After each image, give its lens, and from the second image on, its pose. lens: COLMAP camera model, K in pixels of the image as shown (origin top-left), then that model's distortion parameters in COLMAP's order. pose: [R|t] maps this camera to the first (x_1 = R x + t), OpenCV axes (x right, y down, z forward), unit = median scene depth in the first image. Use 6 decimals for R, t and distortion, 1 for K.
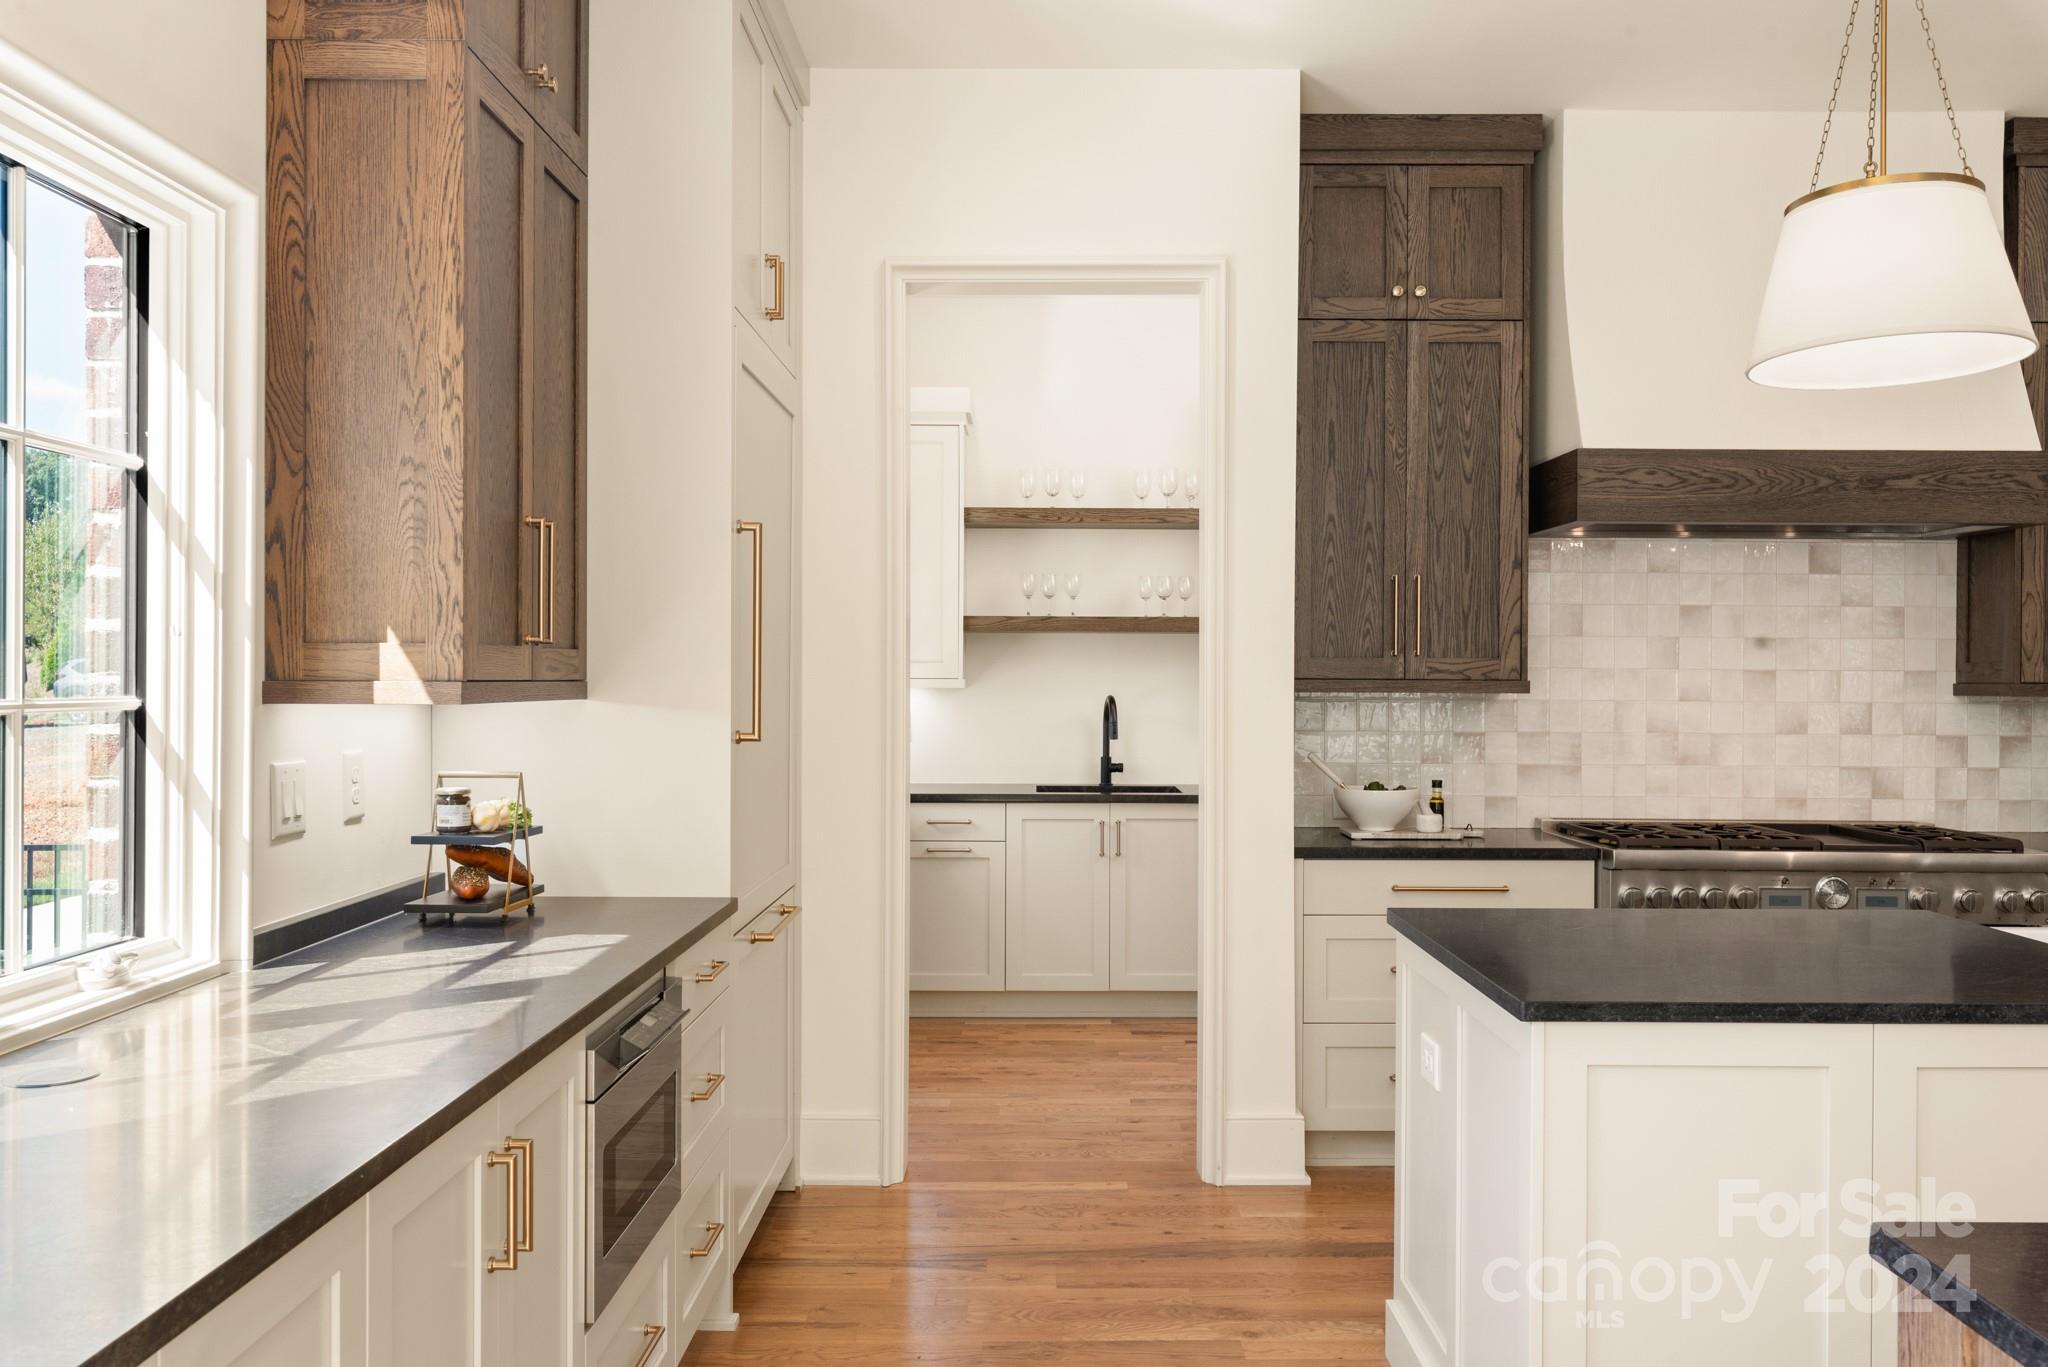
lens RADIAL K [[1729.2, 0, 1018.8], [0, 1729.2, 679.5], [0, 0, 1]] dist [0.008381, 0.003028]
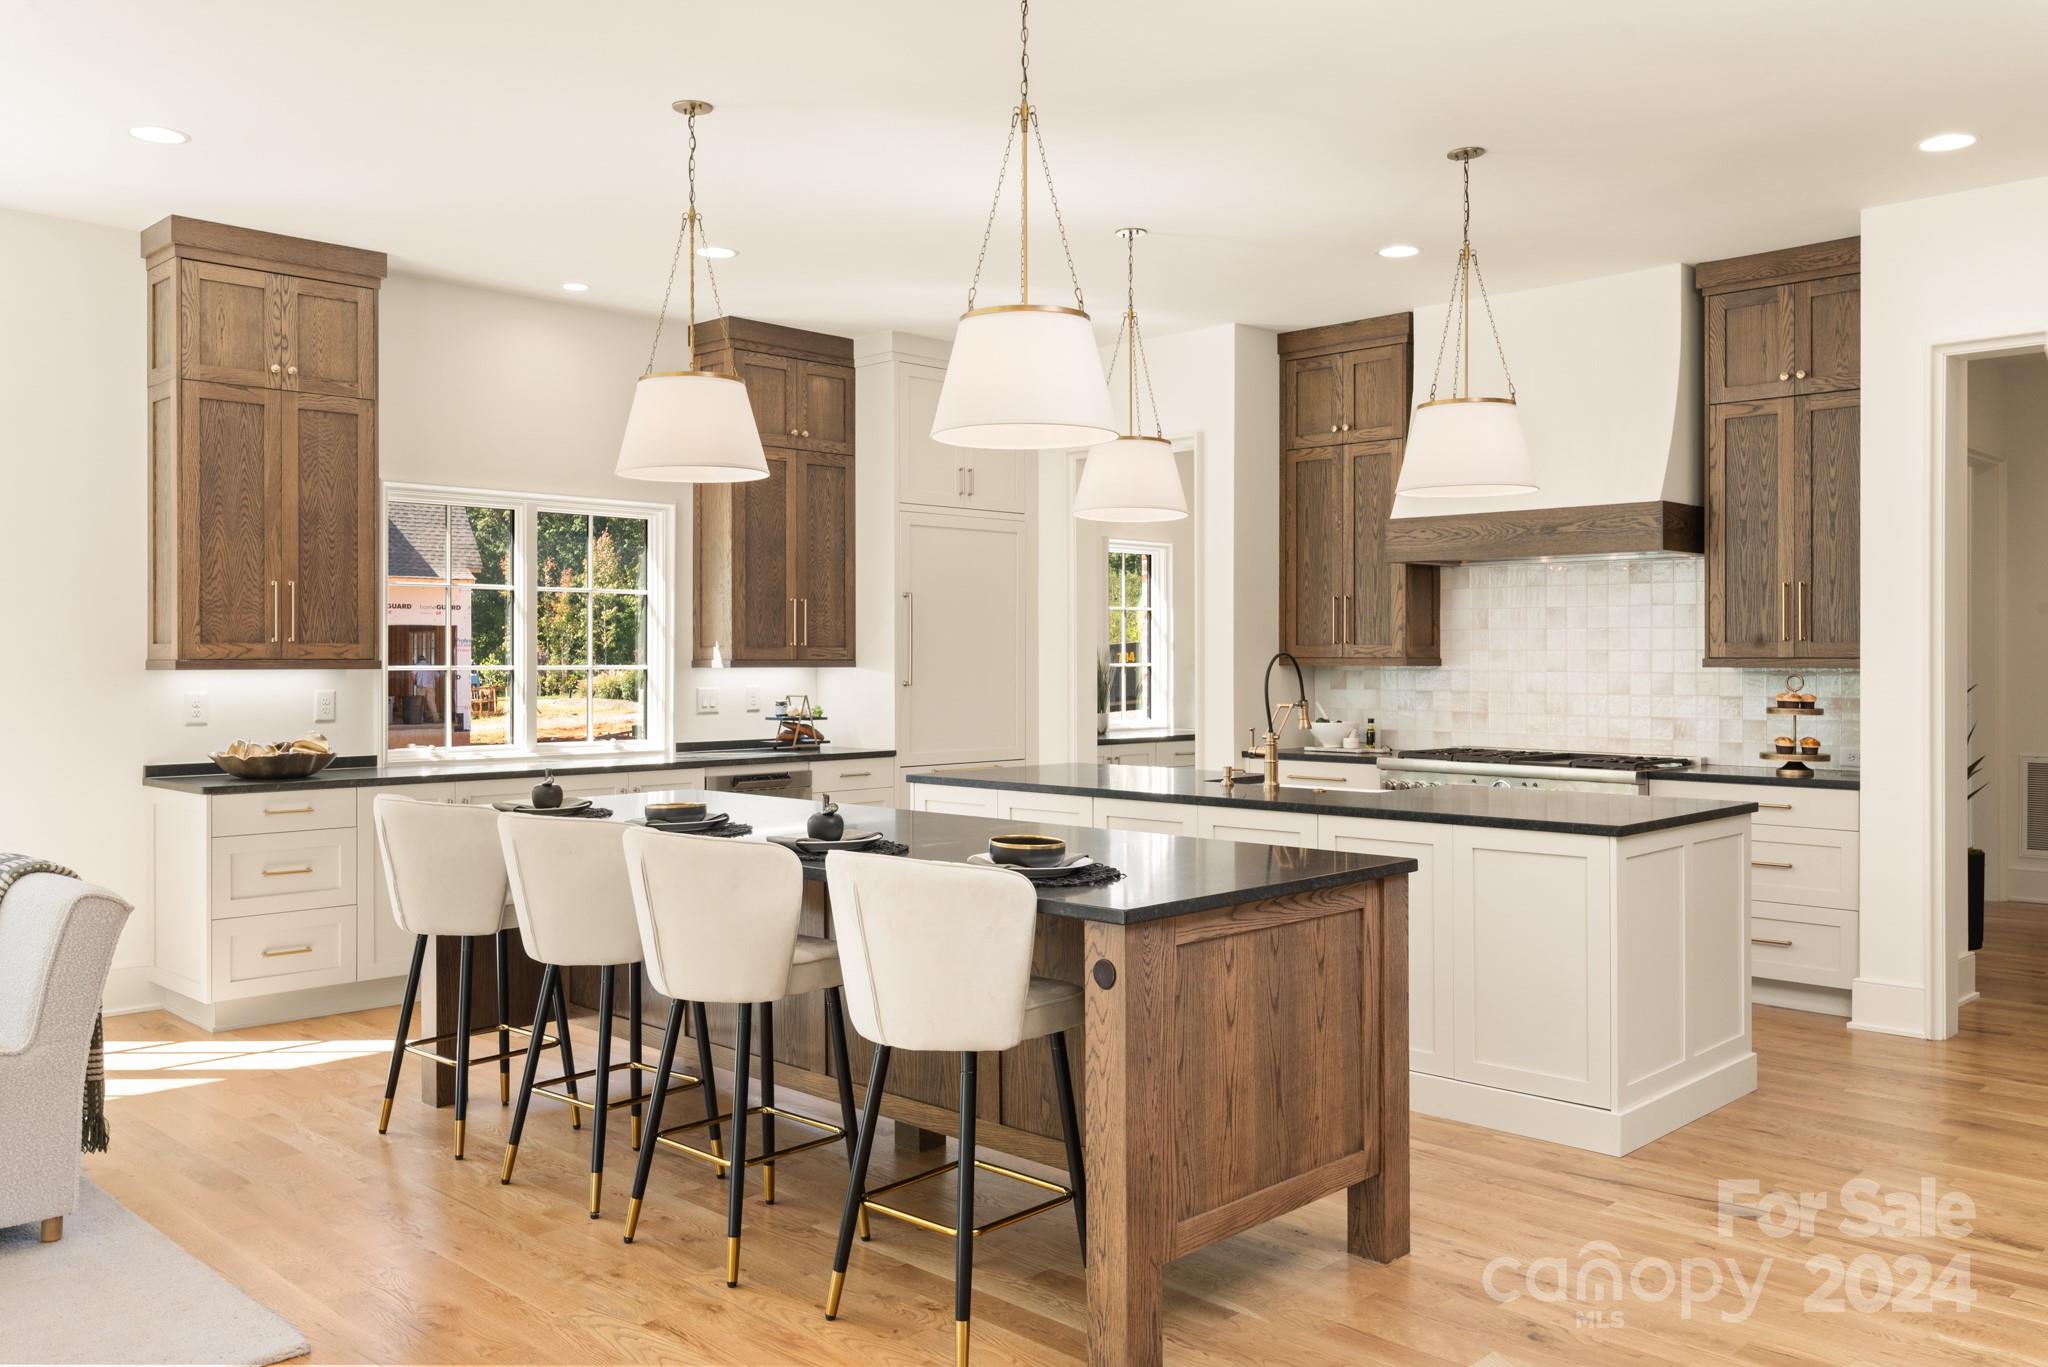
lens RADIAL K [[1607.8, 0, 1020.5], [0, 1607.8, 678.4], [0, 0, 1]] dist [-0.015739, -0.002596]
pose [[0.704912, 0.004434, -0.709281, 1.112247], [0.003512, 0.999946, 0.009740, 0.003667], [0.709287, -0.009357, 0.704858, -0.327323]]
